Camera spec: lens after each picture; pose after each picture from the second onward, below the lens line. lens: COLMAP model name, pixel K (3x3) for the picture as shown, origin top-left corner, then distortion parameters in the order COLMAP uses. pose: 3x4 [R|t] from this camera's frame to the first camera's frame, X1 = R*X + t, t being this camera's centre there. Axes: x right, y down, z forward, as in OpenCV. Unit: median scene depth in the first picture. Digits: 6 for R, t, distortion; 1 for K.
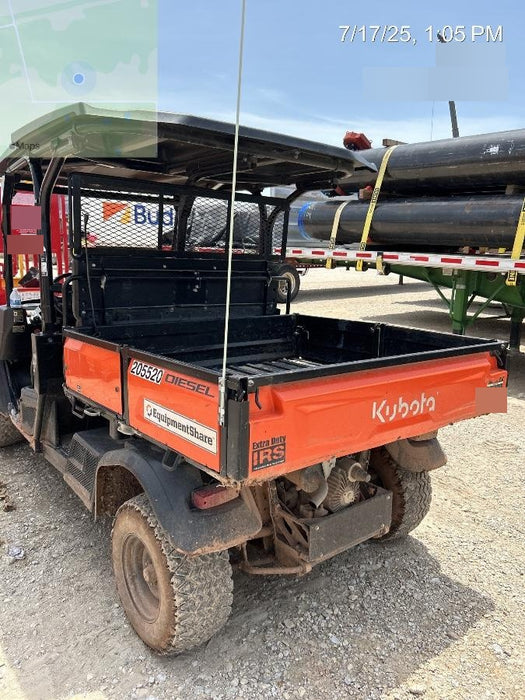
lens RADIAL K [[531.4, 0, 264.9], [0, 531.4, 350.5], [0, 0, 1]] dist [0.072200, -0.158260]
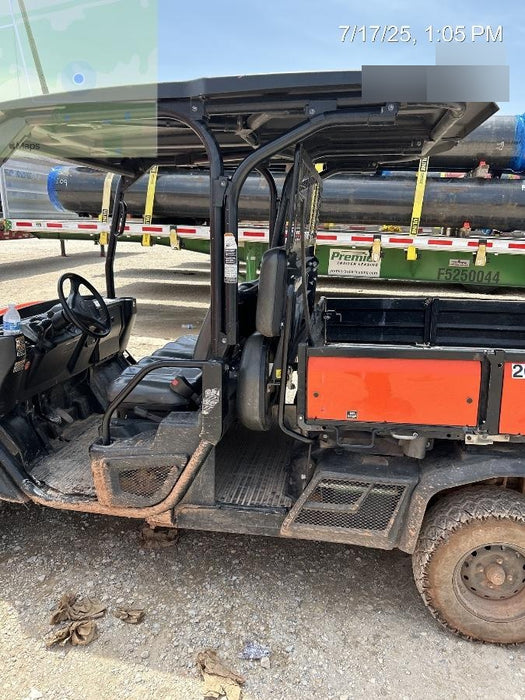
lens RADIAL K [[537.9, 0, 266.4], [0, 537.9, 350.3], [0, 0, 1]] dist [0.042011, -0.047303]
pose [[0.746808, -0.166755, 0.643794, -1.096980], [0.128245, 0.985994, 0.106626, -0.152277], [-0.652558, 0.002935, 0.757733, 0.513616]]
